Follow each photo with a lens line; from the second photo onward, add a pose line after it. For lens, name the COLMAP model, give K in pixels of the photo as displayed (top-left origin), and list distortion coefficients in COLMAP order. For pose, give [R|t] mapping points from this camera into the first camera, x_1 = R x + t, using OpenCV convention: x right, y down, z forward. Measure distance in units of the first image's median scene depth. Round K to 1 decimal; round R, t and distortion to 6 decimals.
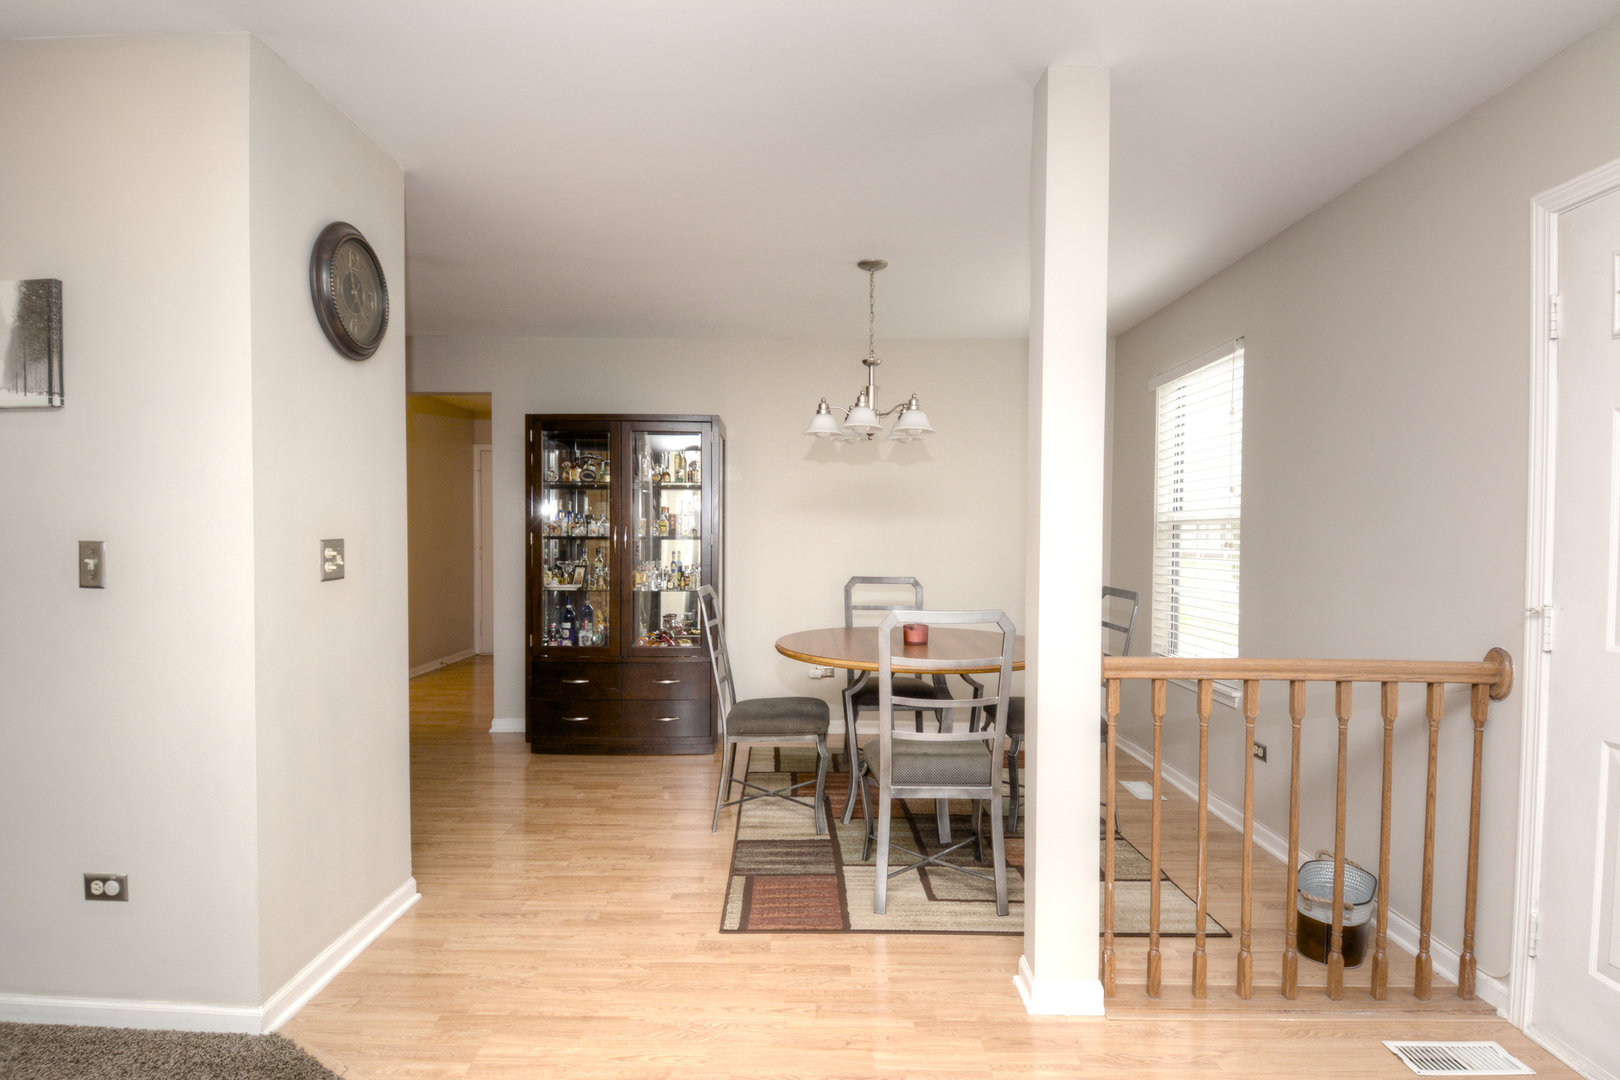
lens RADIAL K [[846.0, 0, 801.7], [0, 846.0, 547.3], [0, 0, 1]] dist [0.024581, -0.031312]
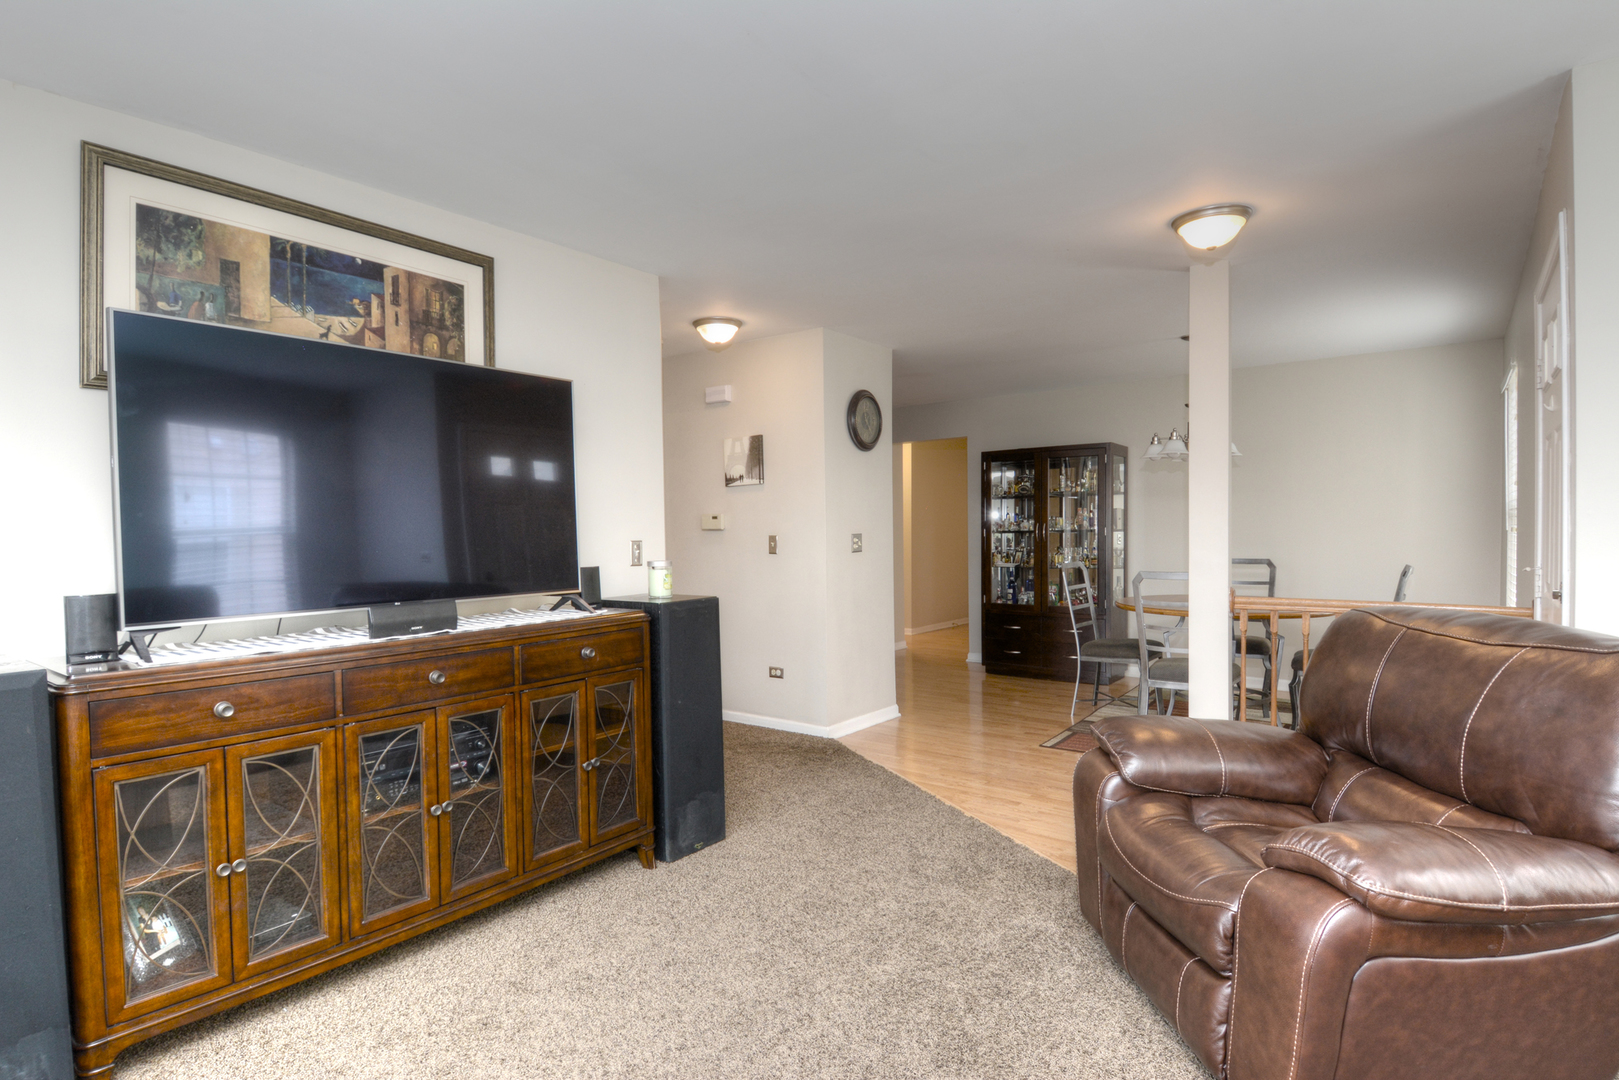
lens RADIAL K [[845.5, 0, 806.0], [0, 845.5, 539.4], [0, 0, 1]] dist [0.024581, -0.031312]
pose [[0.808921, -0.002799, -0.587911, 0.402753], [0.001543, 0.999995, -0.002637, 0.006650], [0.587916, 0.001226, 0.808921, -0.544404]]
